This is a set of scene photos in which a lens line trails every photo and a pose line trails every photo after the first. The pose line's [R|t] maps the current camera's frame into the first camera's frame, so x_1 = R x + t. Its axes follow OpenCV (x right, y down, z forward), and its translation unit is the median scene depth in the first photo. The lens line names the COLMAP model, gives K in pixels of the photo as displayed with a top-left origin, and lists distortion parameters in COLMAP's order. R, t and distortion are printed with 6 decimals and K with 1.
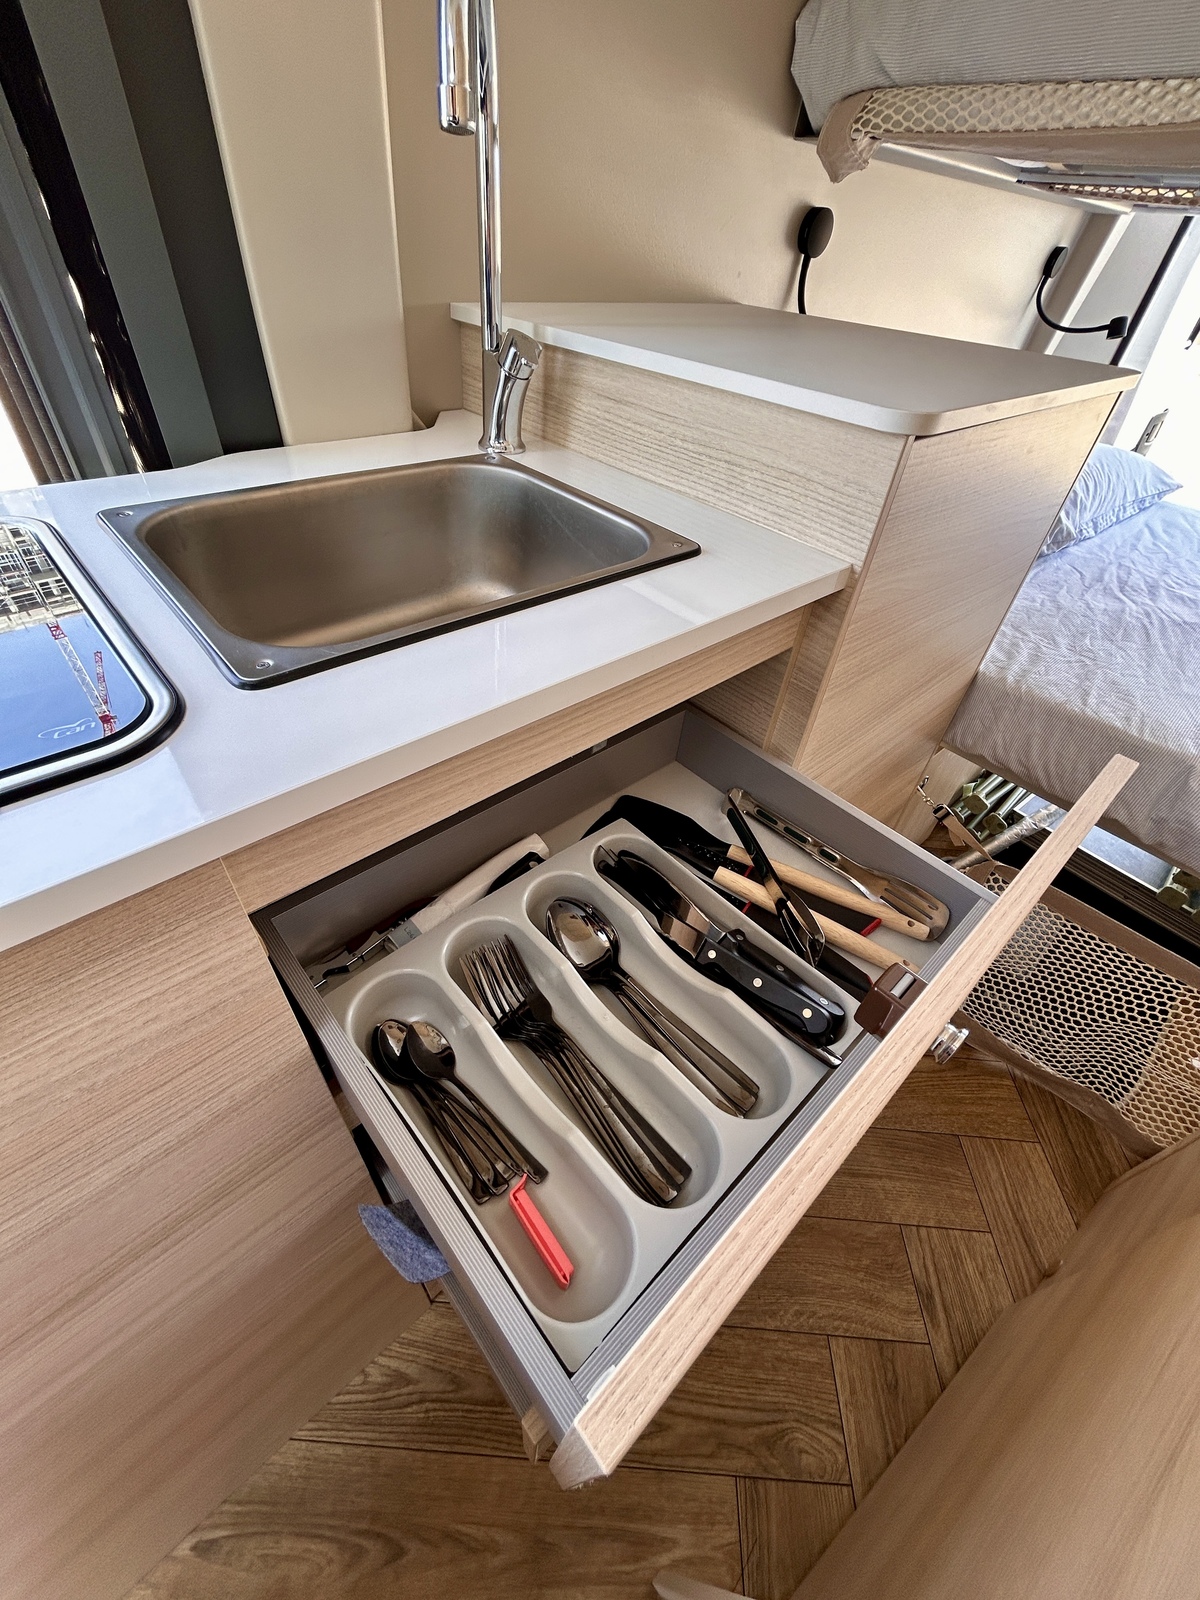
lens RADIAL K [[645.0, 0, 601.3], [0, 645.0, 798.0], [0, 0, 1]] dist [0.000625, 0.000243]
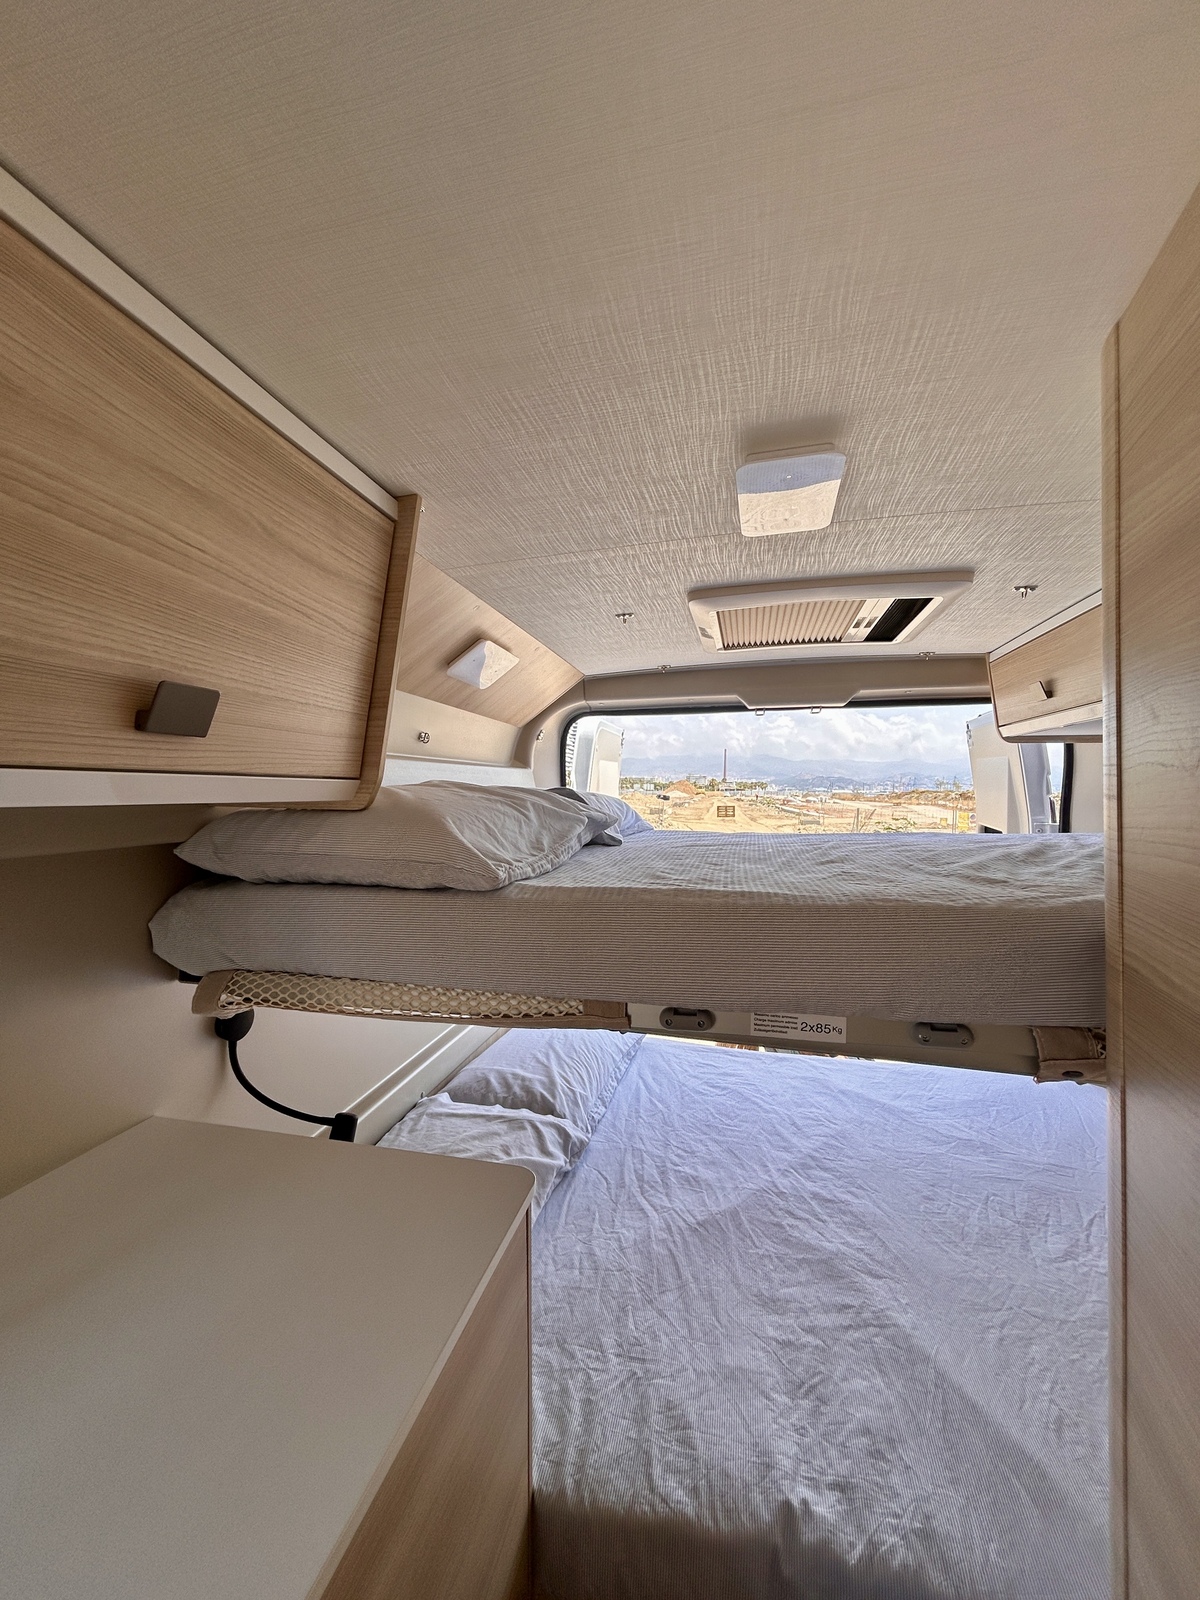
lens RADIAL K [[642.2, 0, 600.6], [0, 642.2, 799.7], [0, 0, 1]] dist [-0.000076, 0.000538]
pose [[0.819653, -0.082110, 0.566945, 0.277900], [0.425218, 0.750383, -0.506077, -0.409478], [-0.383872, 0.655883, 0.649969, -0.114675]]
